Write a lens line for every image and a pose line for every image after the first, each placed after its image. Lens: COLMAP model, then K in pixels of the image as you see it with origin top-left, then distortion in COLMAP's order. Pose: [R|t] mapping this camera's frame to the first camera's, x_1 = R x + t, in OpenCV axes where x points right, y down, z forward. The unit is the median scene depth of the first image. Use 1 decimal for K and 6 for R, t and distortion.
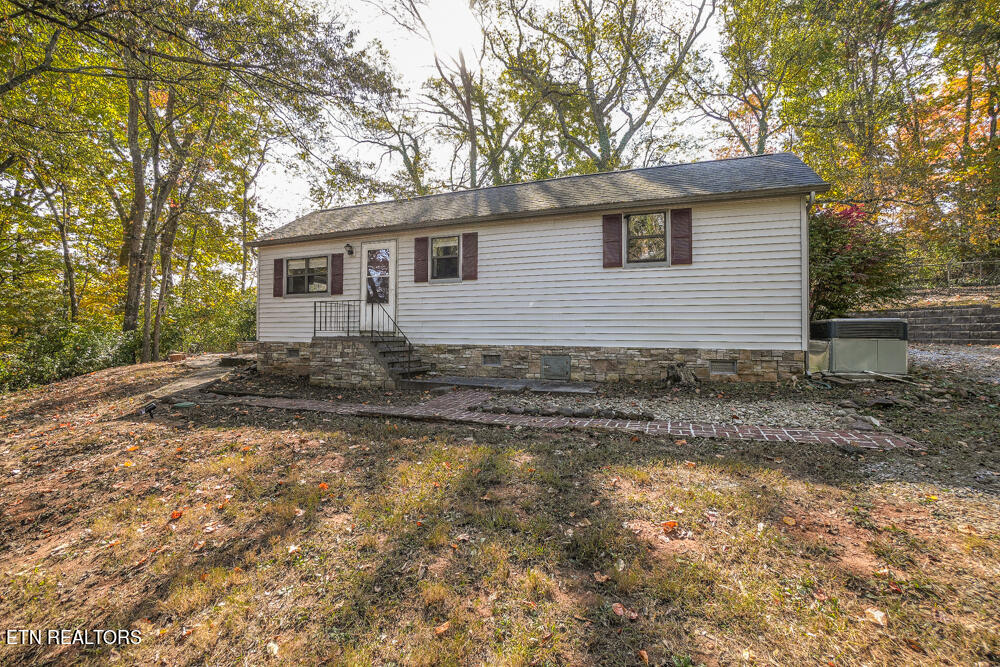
lens RADIAL K [[437.0, 0, 503.8], [0, 437.0, 328.5], [0, 0, 1]] dist [-0.063791, 0.022369]
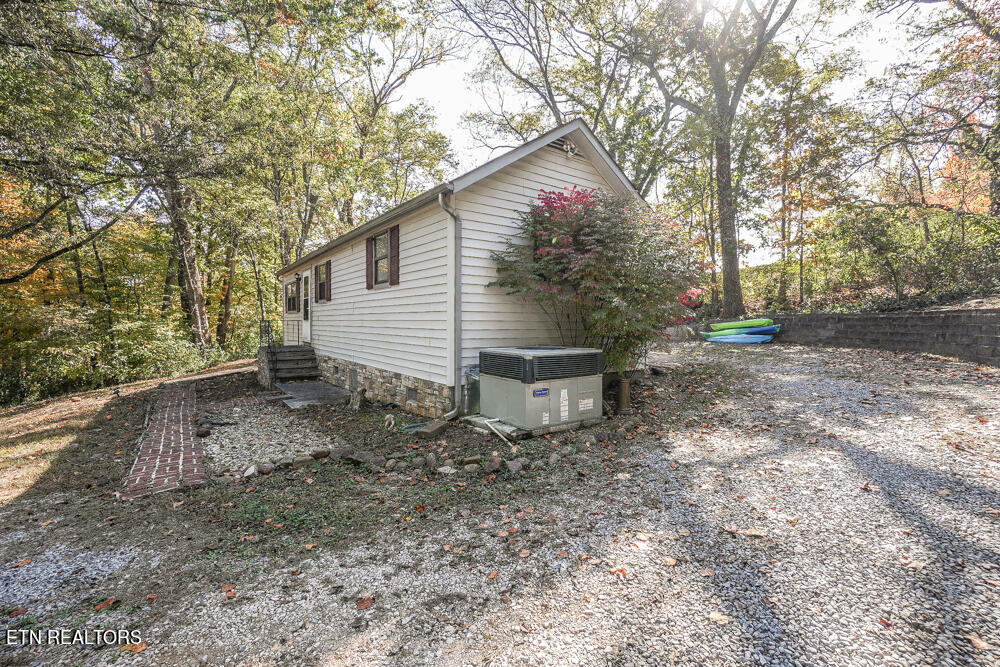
lens RADIAL K [[450.1, 0, 501.9], [0, 450.1, 333.2], [0, 0, 1]] dist [-0.067316, 0.023883]
pose [[0.843575, 0.006163, -0.536976, 0.966558], [0.015178, 0.999261, 0.035313, -0.061584], [0.536797, -0.037940, 0.842858, 0.242067]]
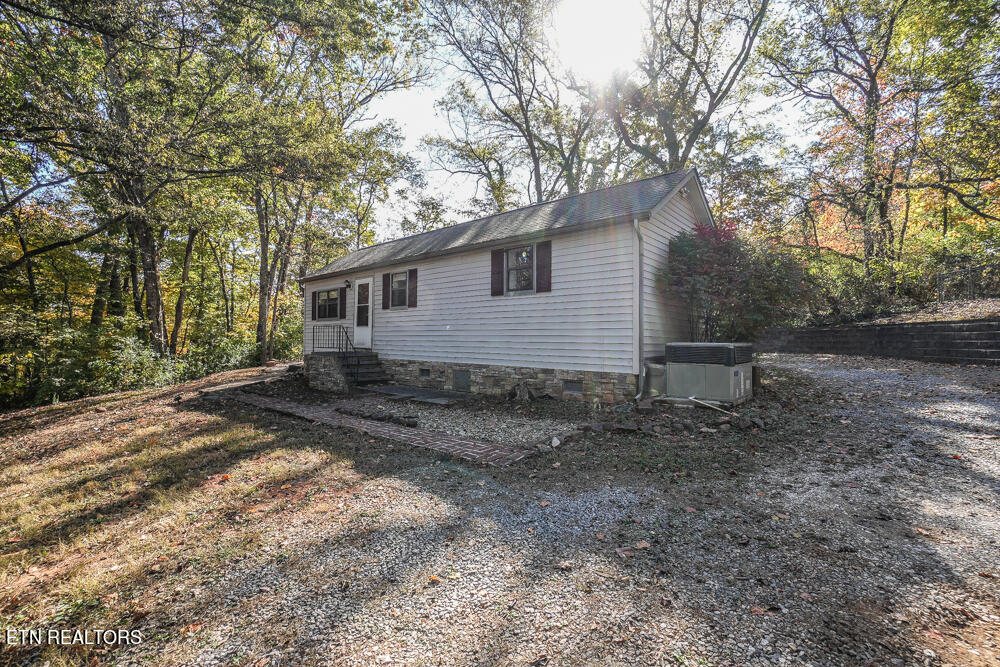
lens RADIAL K [[437.0, 0, 503.8], [0, 437.0, 328.5], [0, 0, 1]] dist [-0.063791, 0.022369]
pose [[0.942110, -0.008446, -0.335198, 0.581083], [0.004012, 0.999895, -0.013920, -0.034049], [0.335281, 0.011770, 0.942045, -0.070110]]
